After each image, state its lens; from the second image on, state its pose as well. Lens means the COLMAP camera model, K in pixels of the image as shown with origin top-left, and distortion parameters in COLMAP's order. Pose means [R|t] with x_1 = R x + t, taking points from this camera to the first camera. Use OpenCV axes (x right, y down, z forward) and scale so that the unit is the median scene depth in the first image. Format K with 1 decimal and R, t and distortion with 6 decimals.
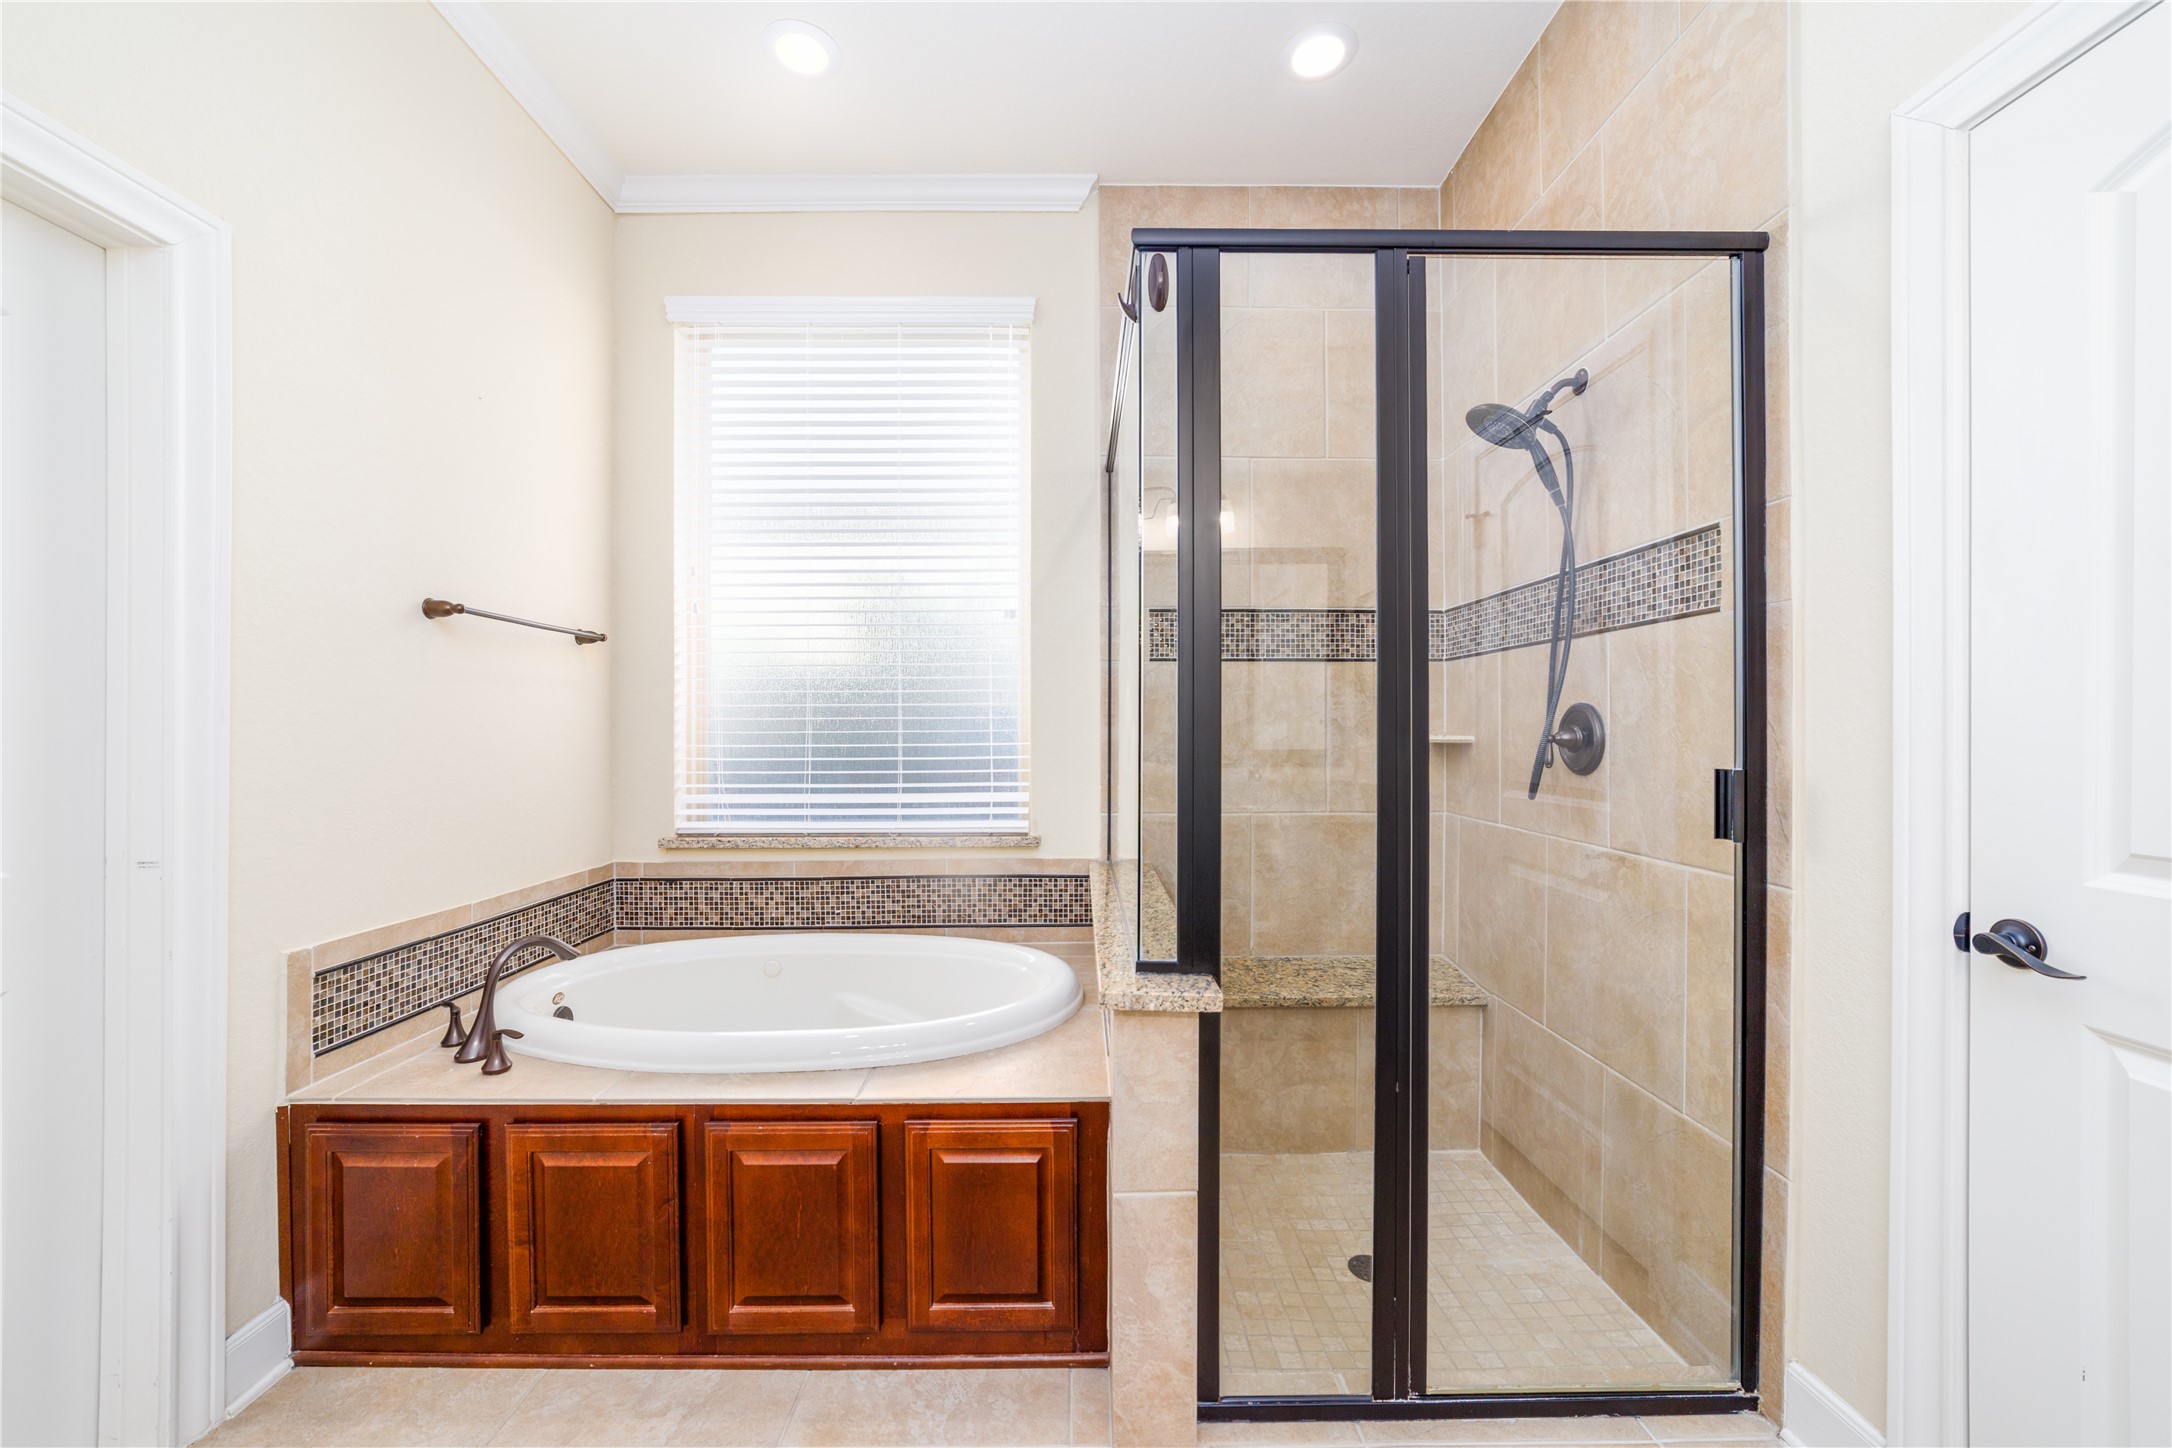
lens RADIAL K [[833.2, 0, 1081.6], [0, 833.2, 727.8], [0, 0, 1]] dist [-0.023007, 0.007939]
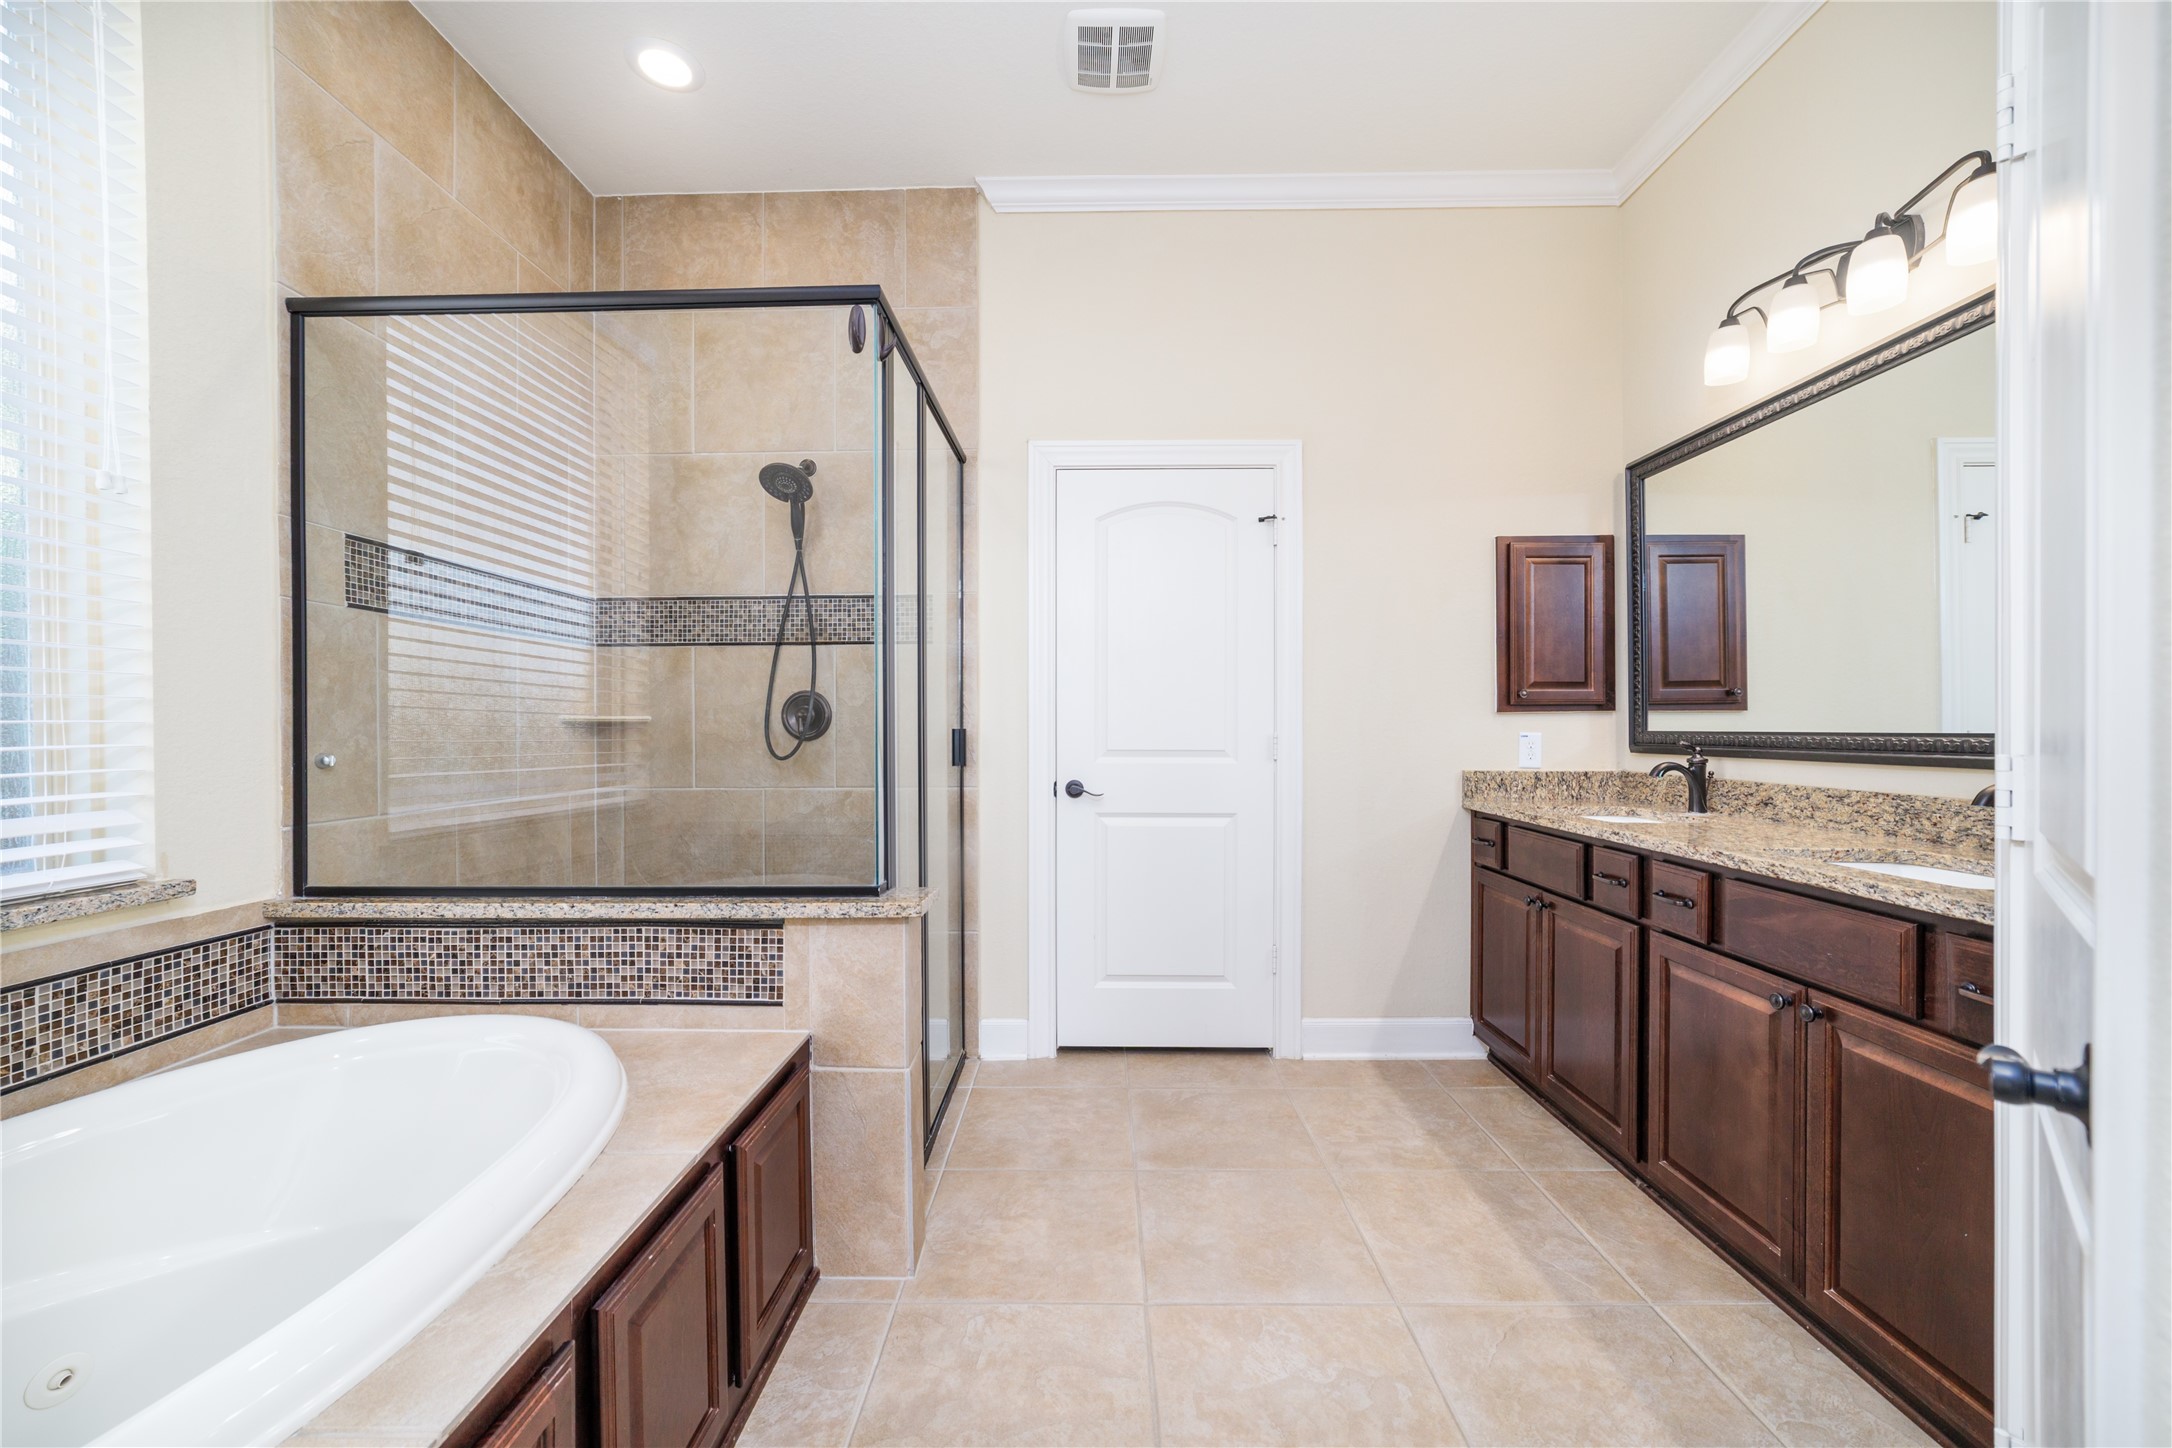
lens RADIAL K [[833.2, 0, 1081.6], [0, 833.2, 727.8], [0, 0, 1]] dist [-0.023007, 0.007939]
pose [[0.030029, 0.001502, 0.999548, -0.607071], [0.003995, 0.999991, -0.001623, 0.028407], [-0.999541, 0.004042, 0.030023, 0.355760]]
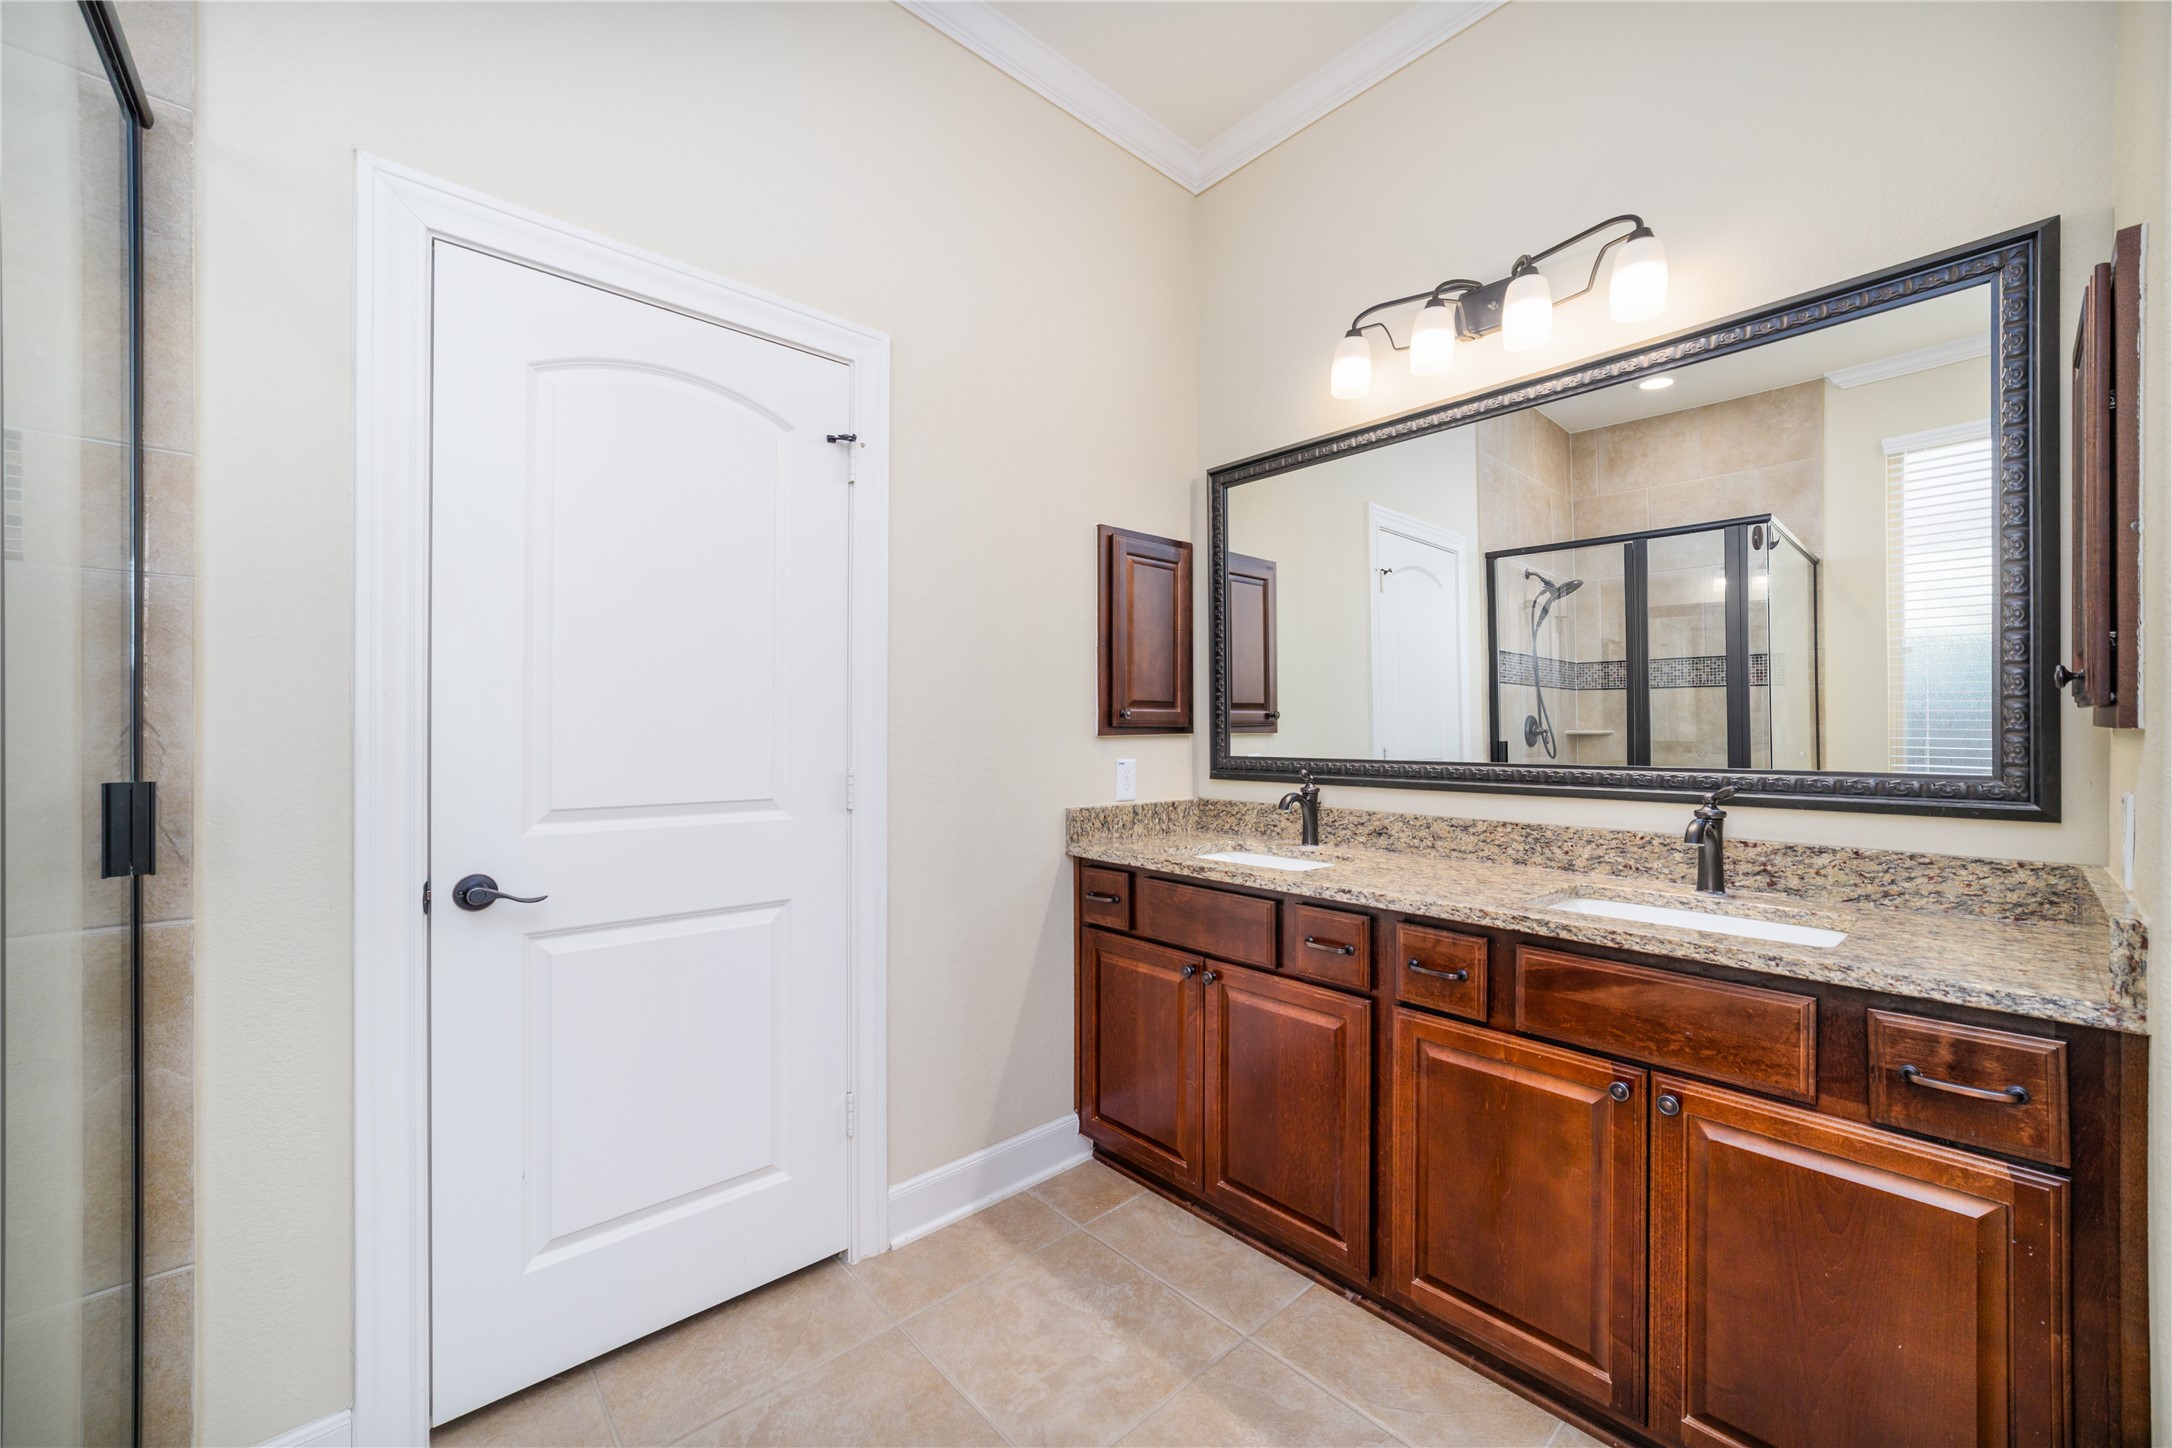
lens RADIAL K [[833.2, 0, 1081.6], [0, 833.2, 727.8], [0, 0, 1]] dist [-0.023007, 0.007939]
pose [[-0.656523, 0.006170, 0.754281, -0.193421], [0.005251, 0.999980, -0.003610, 0.004007], [-0.754288, 0.001591, -0.656542, 0.449625]]
